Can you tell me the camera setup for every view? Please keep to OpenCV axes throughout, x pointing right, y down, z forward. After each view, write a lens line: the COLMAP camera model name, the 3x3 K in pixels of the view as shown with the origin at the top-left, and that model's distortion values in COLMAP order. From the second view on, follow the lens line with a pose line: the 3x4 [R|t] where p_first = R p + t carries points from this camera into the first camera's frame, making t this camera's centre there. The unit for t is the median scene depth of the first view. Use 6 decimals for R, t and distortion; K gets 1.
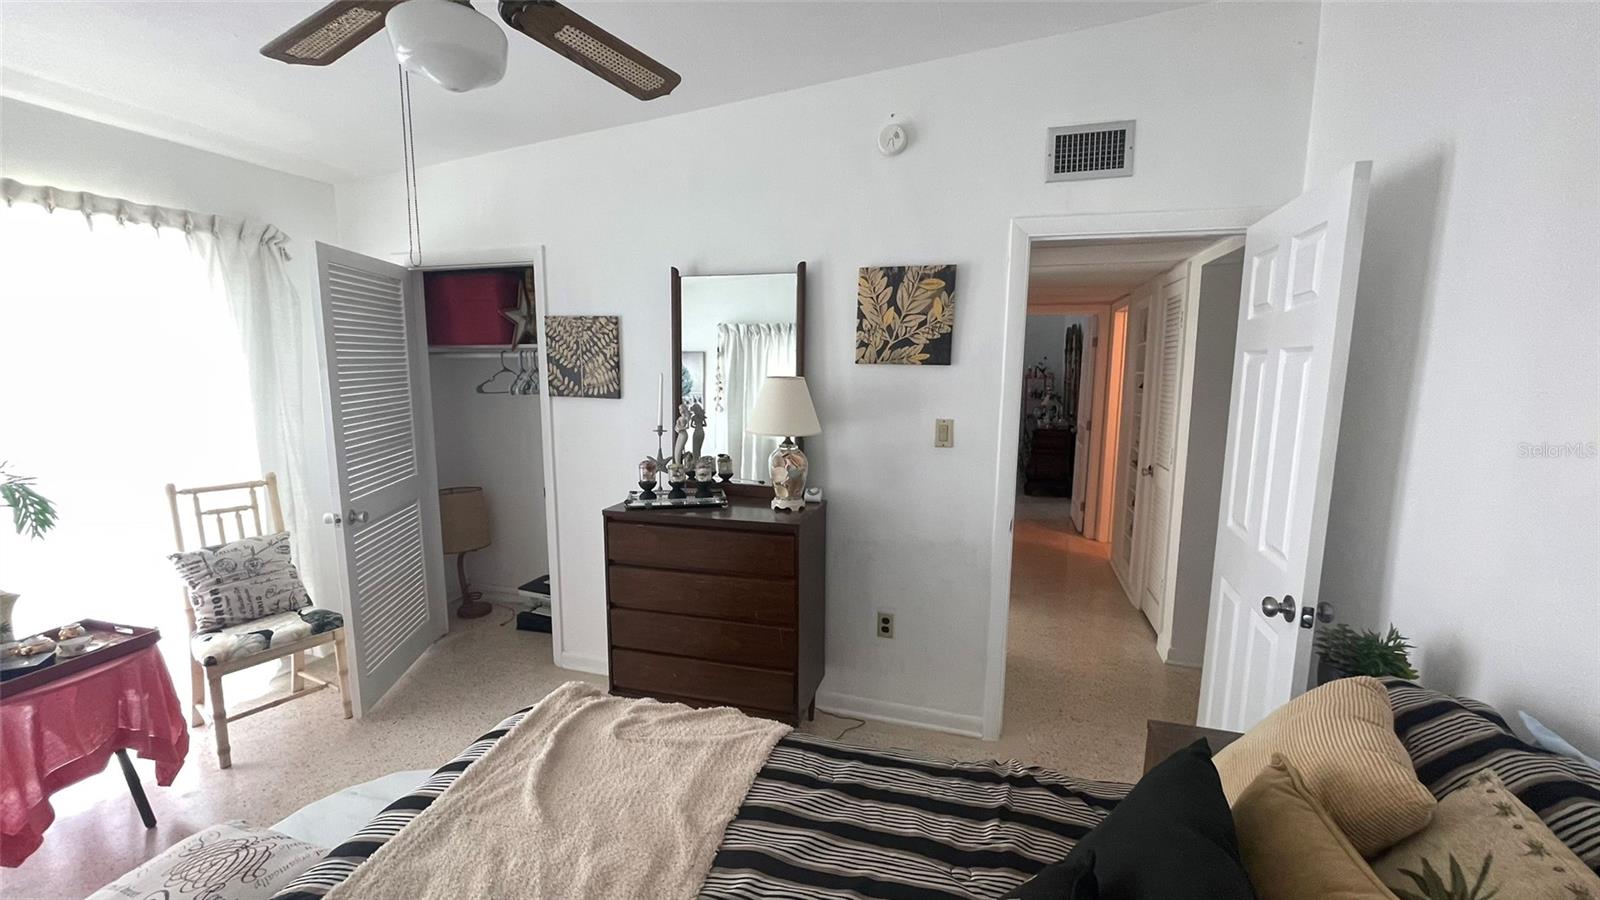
lens RADIAL K [[645.8, 0, 800.7], [0, 645.8, 457.6], [0, 0, 1]] dist [-0.000959, 0.000149]
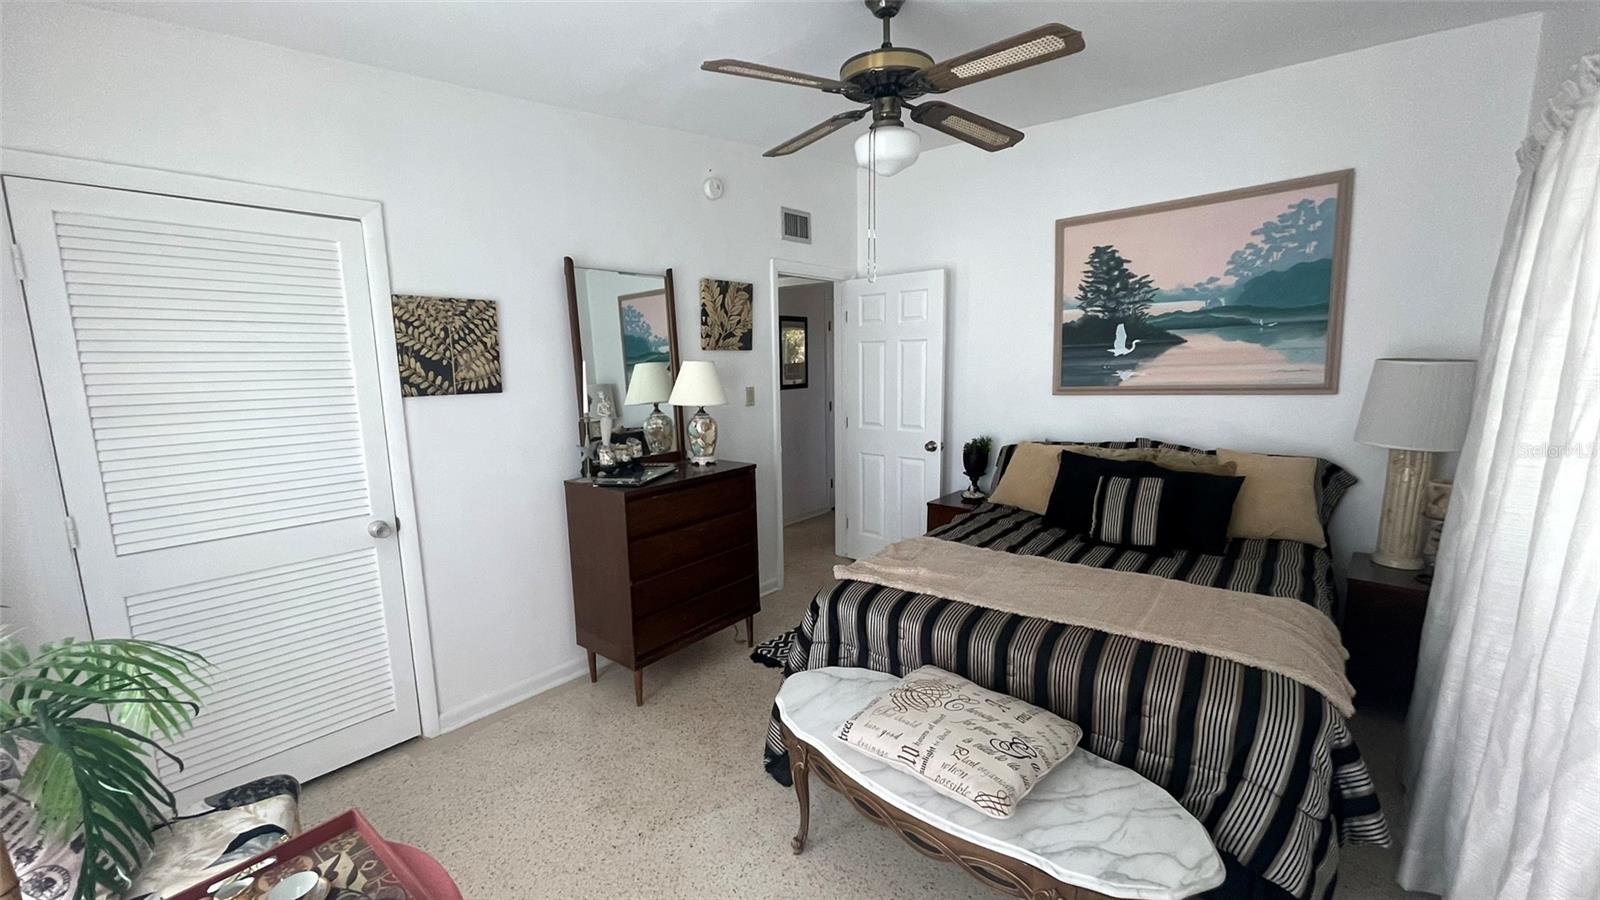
lens RADIAL K [[645.8, 0, 804.2], [0, 645.8, 456.6], [0, 0, 1]] dist [-0.000959, 0.000149]
pose [[0.389141, -0.160944, 0.907010, -0.954217], [0.144958, 0.983050, 0.112244, -0.043240], [-0.909701, 0.087800, 0.405875, 0.255932]]
